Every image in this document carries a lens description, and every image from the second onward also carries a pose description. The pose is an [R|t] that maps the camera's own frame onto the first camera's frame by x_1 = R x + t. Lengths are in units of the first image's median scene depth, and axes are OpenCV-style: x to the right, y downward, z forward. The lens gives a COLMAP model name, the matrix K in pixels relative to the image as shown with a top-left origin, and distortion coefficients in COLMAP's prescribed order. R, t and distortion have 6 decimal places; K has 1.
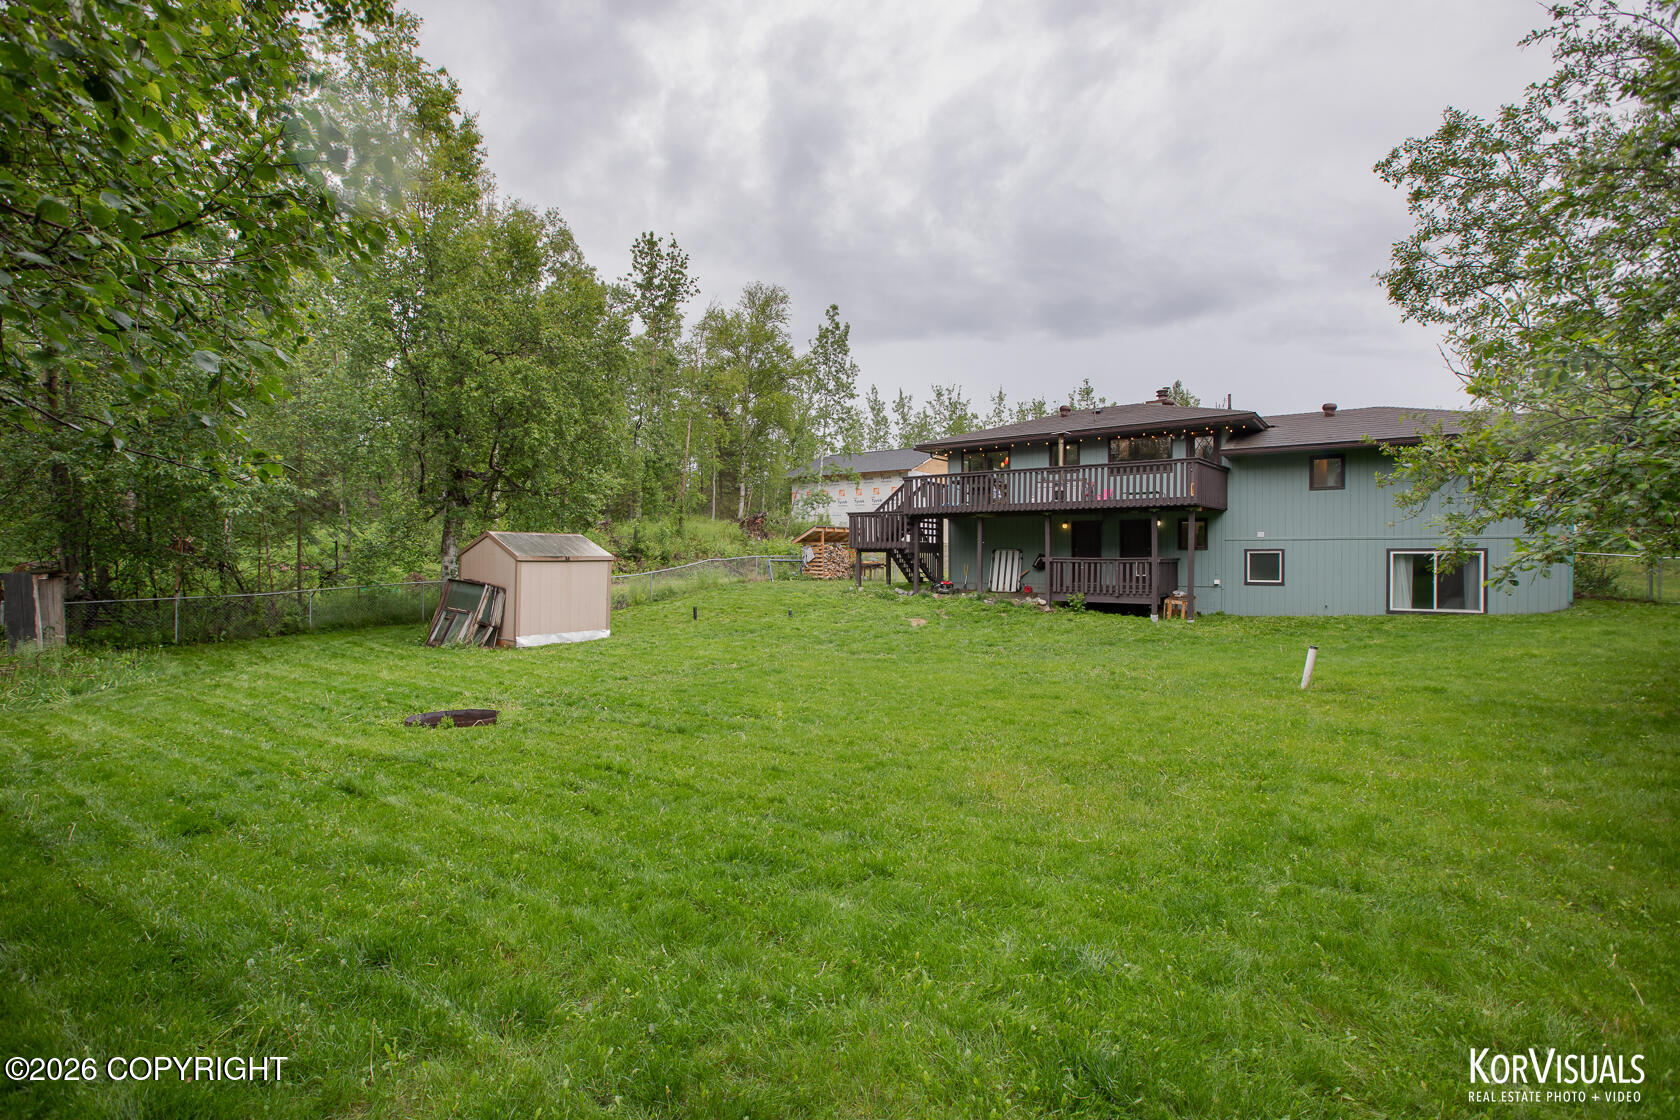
lens RADIAL K [[773.2, 0, 840.0], [0, 773.2, 560.0], [0, 0, 1]] dist [-0.035860, 0.016887]
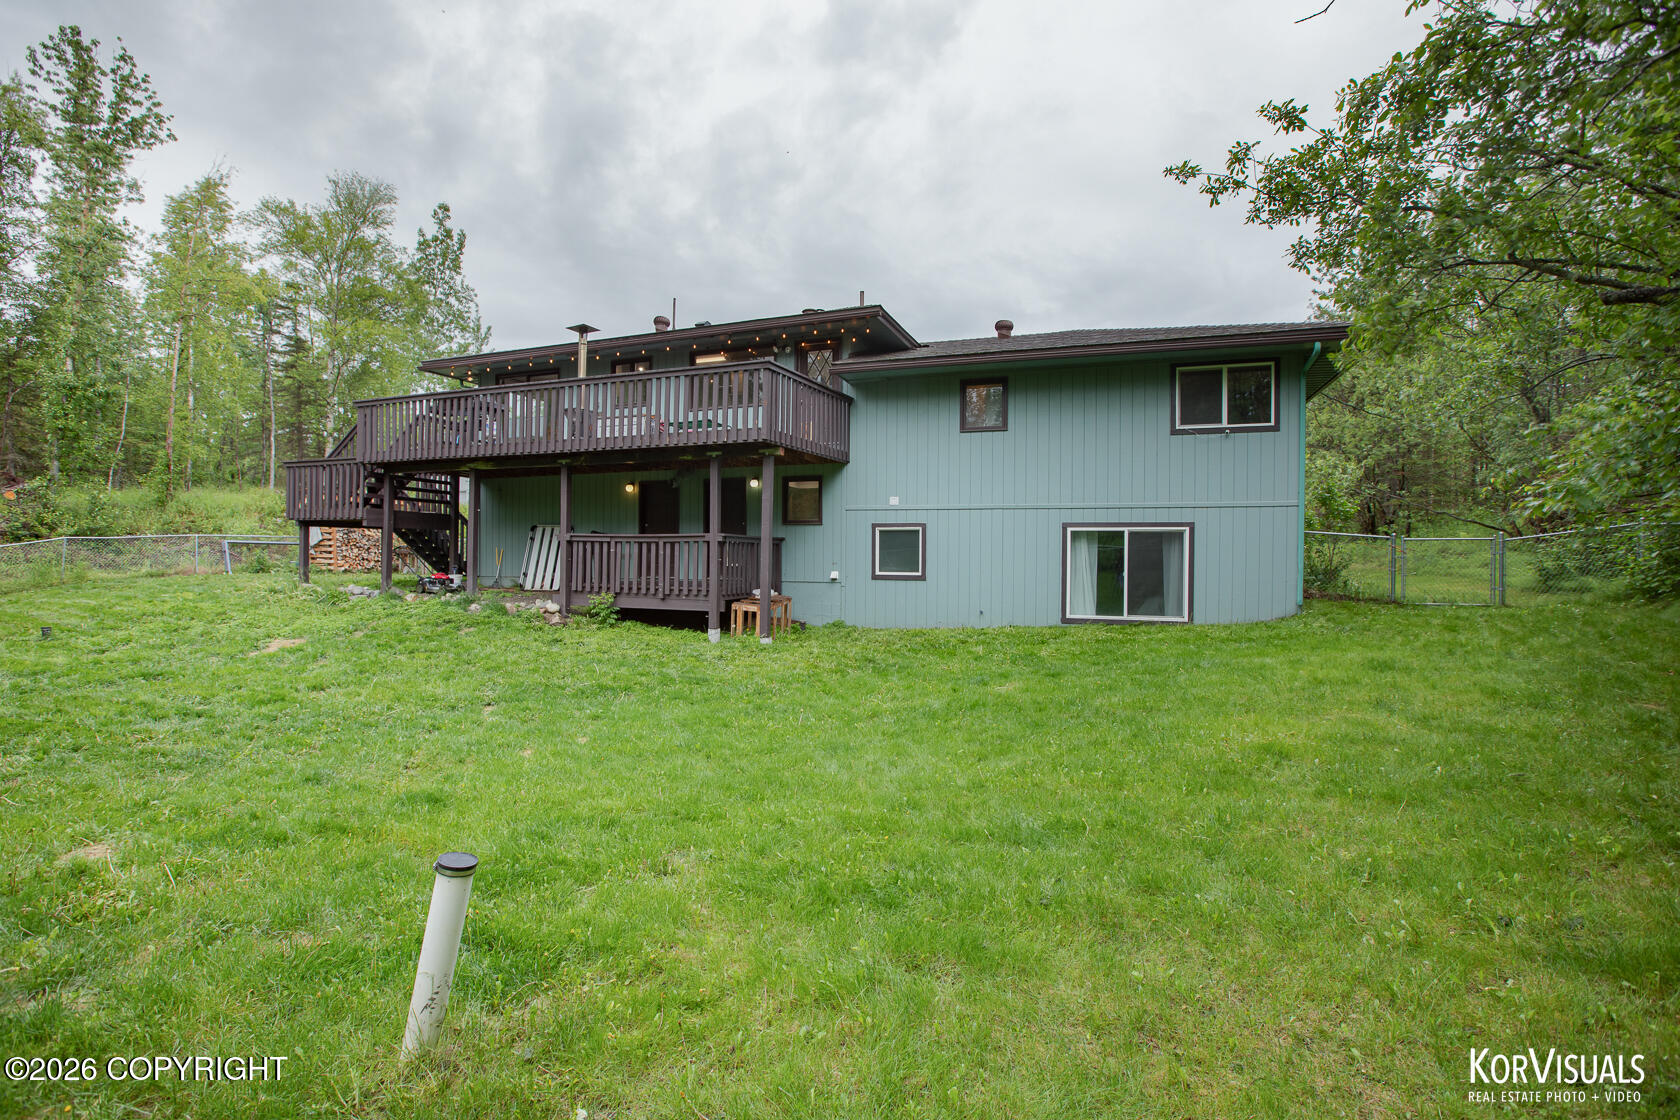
lens RADIAL K [[763.8, 0, 840.0], [0, 763.8, 562.7], [0, 0, 1]] dist [-0.049359, 0.014833]
pose [[0.964881, 0.005738, 0.262624, 0.326158], [-0.006851, 0.999971, 0.003323, 0.016070], [-0.262597, -0.005006, 0.964893, 0.380581]]
